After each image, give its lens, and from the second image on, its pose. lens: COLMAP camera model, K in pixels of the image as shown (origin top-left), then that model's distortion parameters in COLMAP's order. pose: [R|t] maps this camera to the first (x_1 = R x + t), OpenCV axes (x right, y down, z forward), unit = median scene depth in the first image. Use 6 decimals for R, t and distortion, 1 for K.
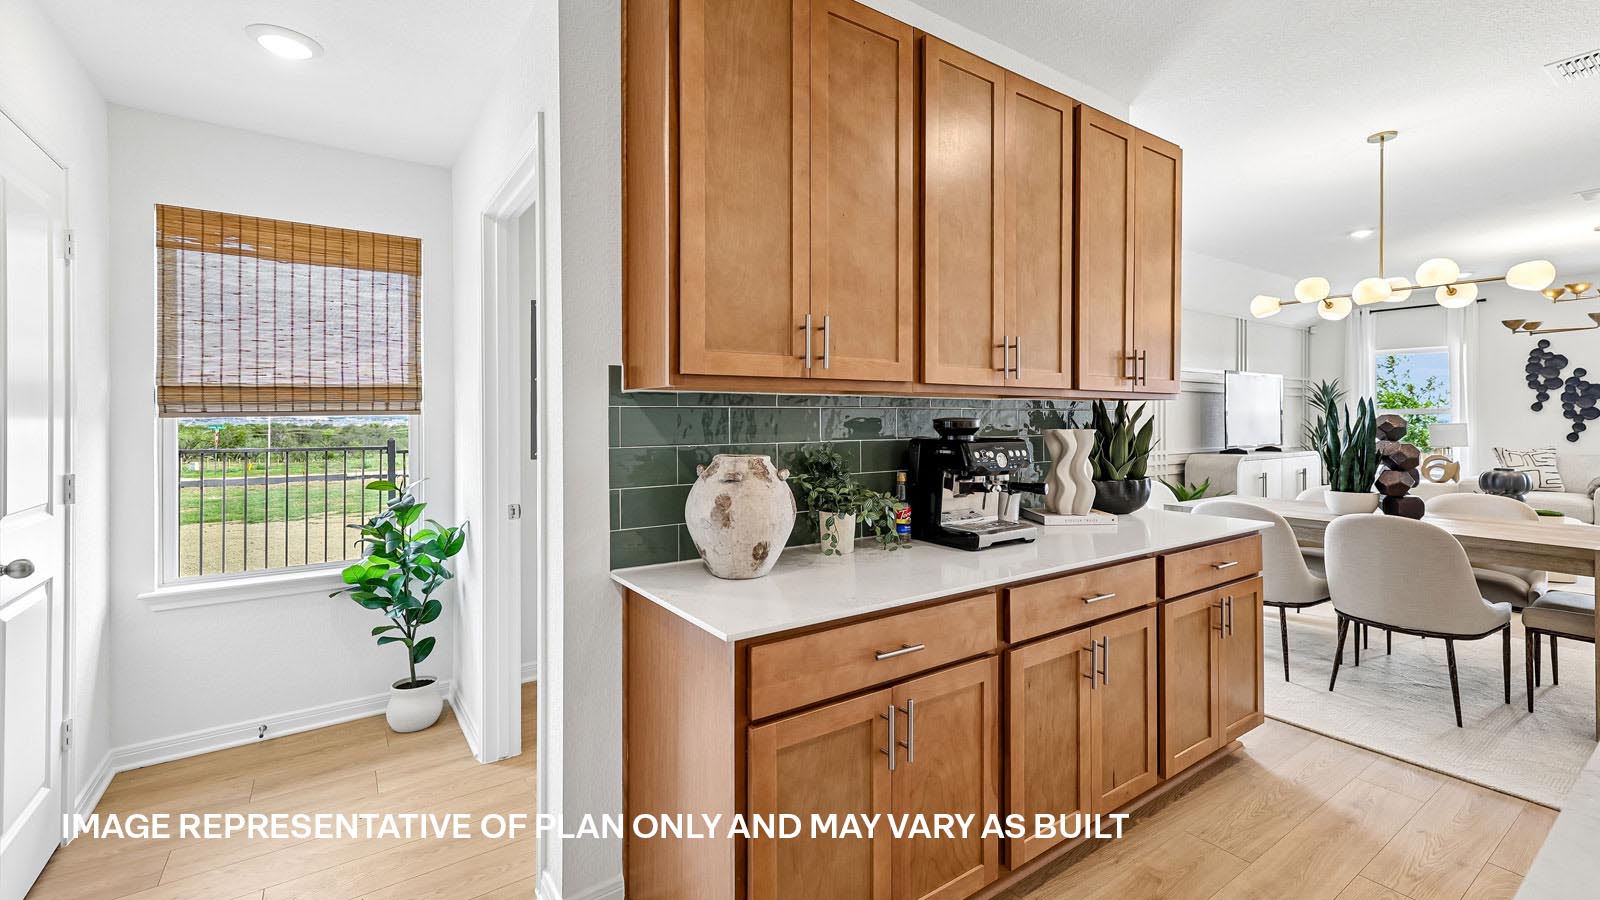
lens RADIAL K [[676.5, 0, 802.5], [0, 676.5, 417.6], [0, 0, 1]] dist [0.005653, 0.000520]
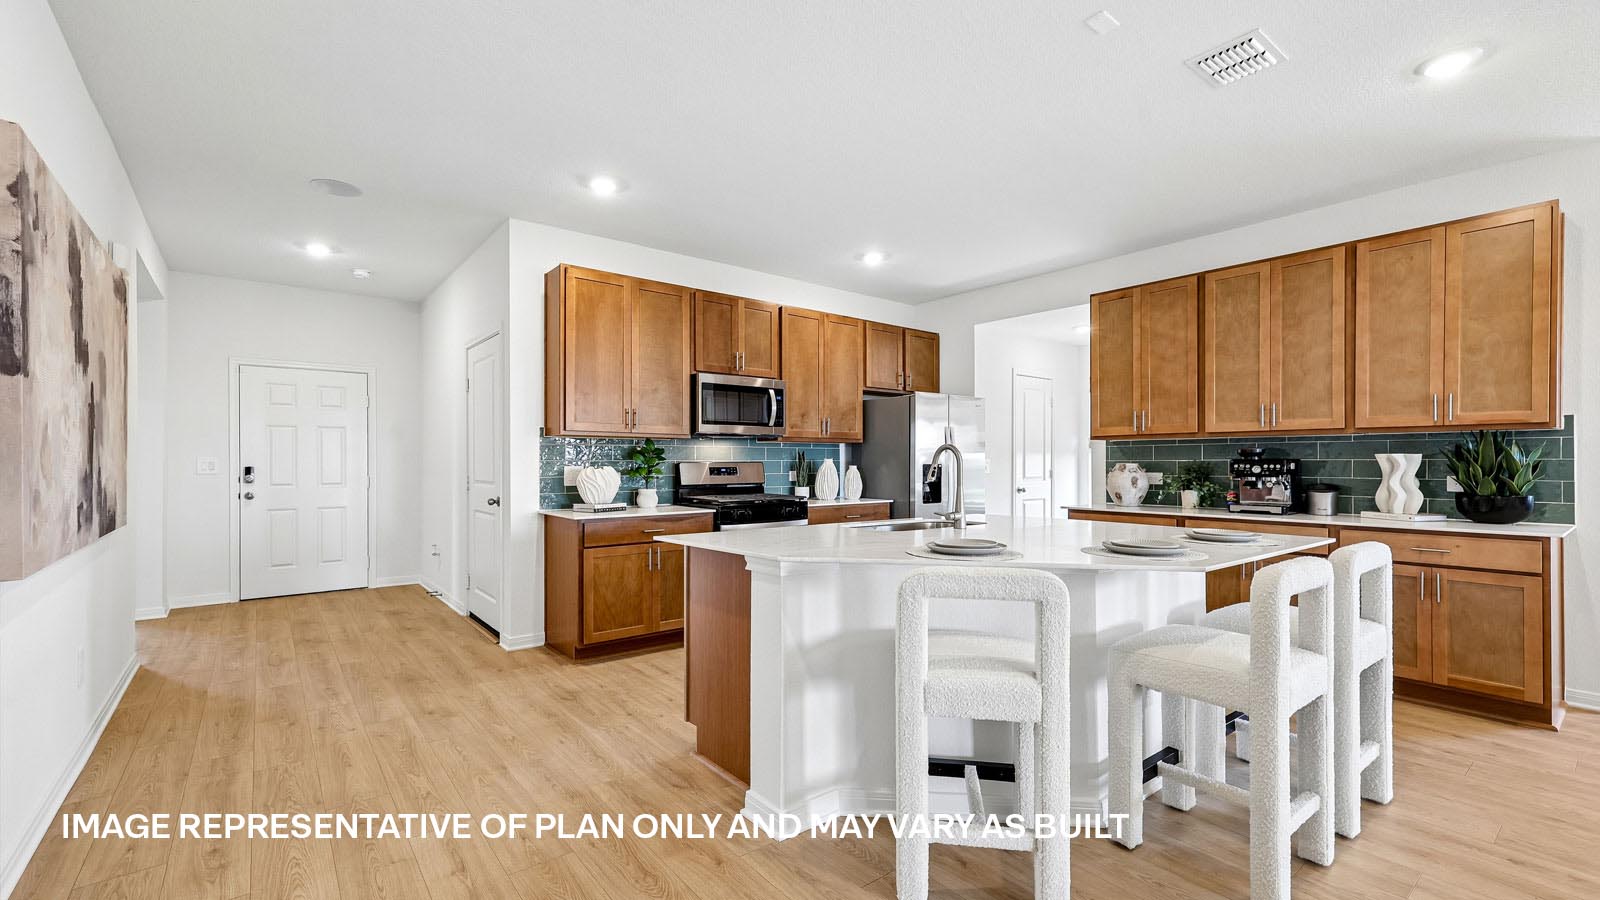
lens RADIAL K [[676.5, 0, 821.2], [0, 676.5, 462.7], [0, 0, 1]] dist [0.005653, 0.000520]
pose [[0.081792, 0.003461, -0.996643, 1.617887], [0.003039, 0.999988, 0.003722, 0.025260], [0.996645, -0.003333, 0.081780, -0.302378]]
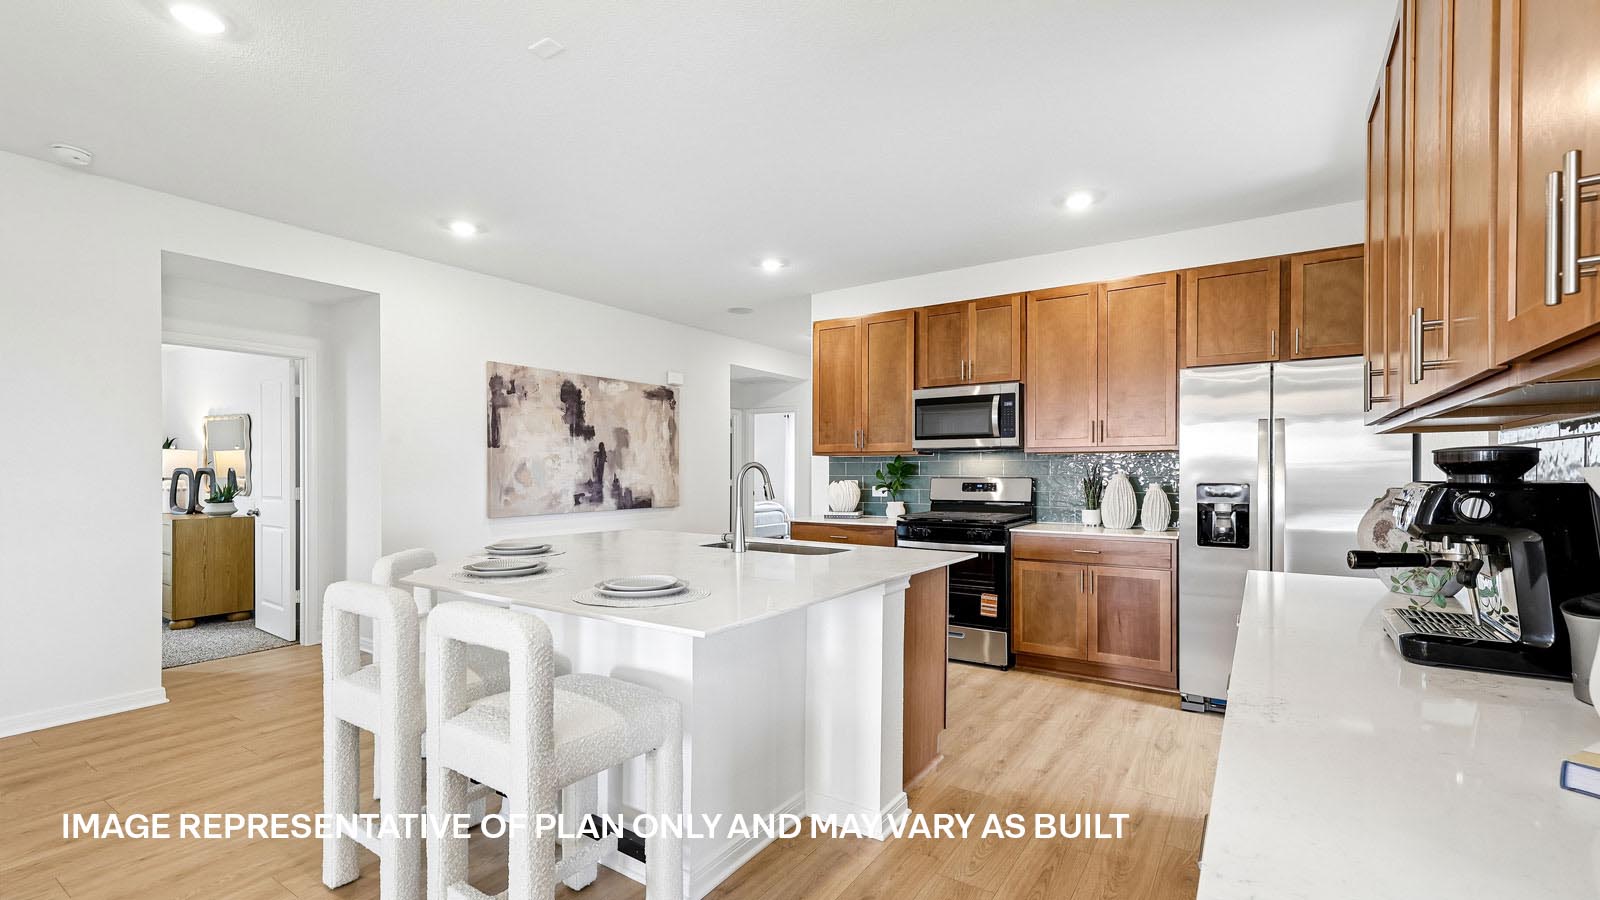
lens RADIAL K [[676.5, 0, 807.1], [0, 676.5, 474.8], [0, 0, 1]] dist [0.005653, 0.000520]
pose [[-0.927464, 0.003356, -0.373898, 0.806188], [0.002454, 0.999993, 0.002890, 0.016097], [0.373905, 0.001763, -0.927465, 1.031948]]
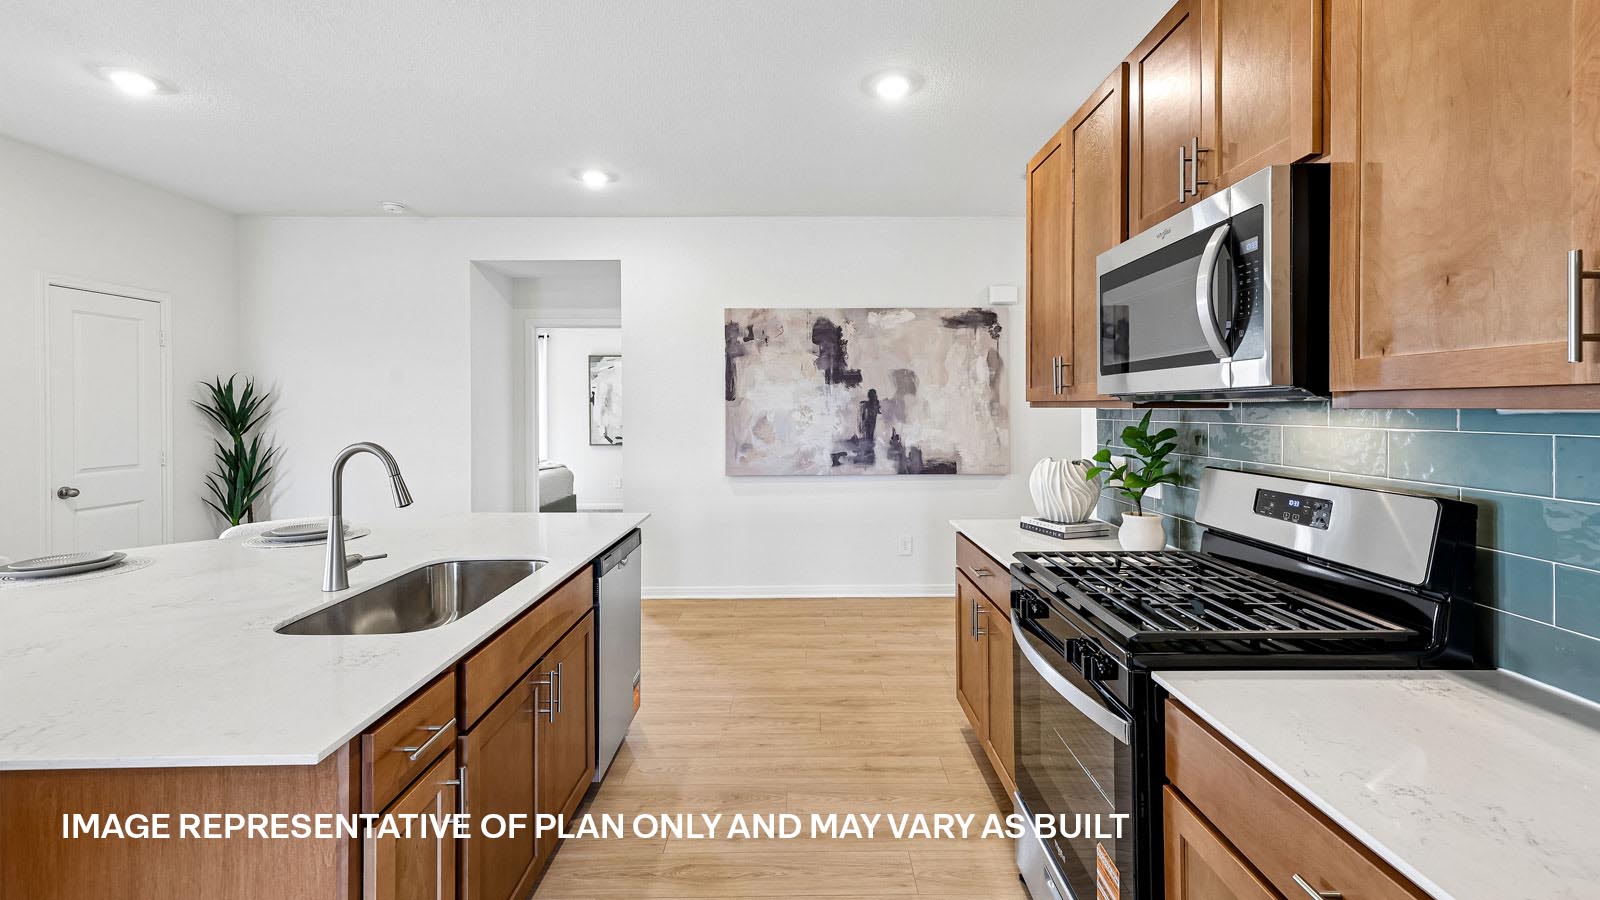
lens RADIAL K [[676.5, 0, 818.9], [0, 676.5, 407.4], [0, 0, 1]] dist [0.005653, 0.000520]
pose [[-0.831853, 0.004277, 0.554980, -0.240446], [0.002557, 0.999989, -0.003873, -0.030447], [-0.554991, -0.001803, -0.831855, 0.296760]]
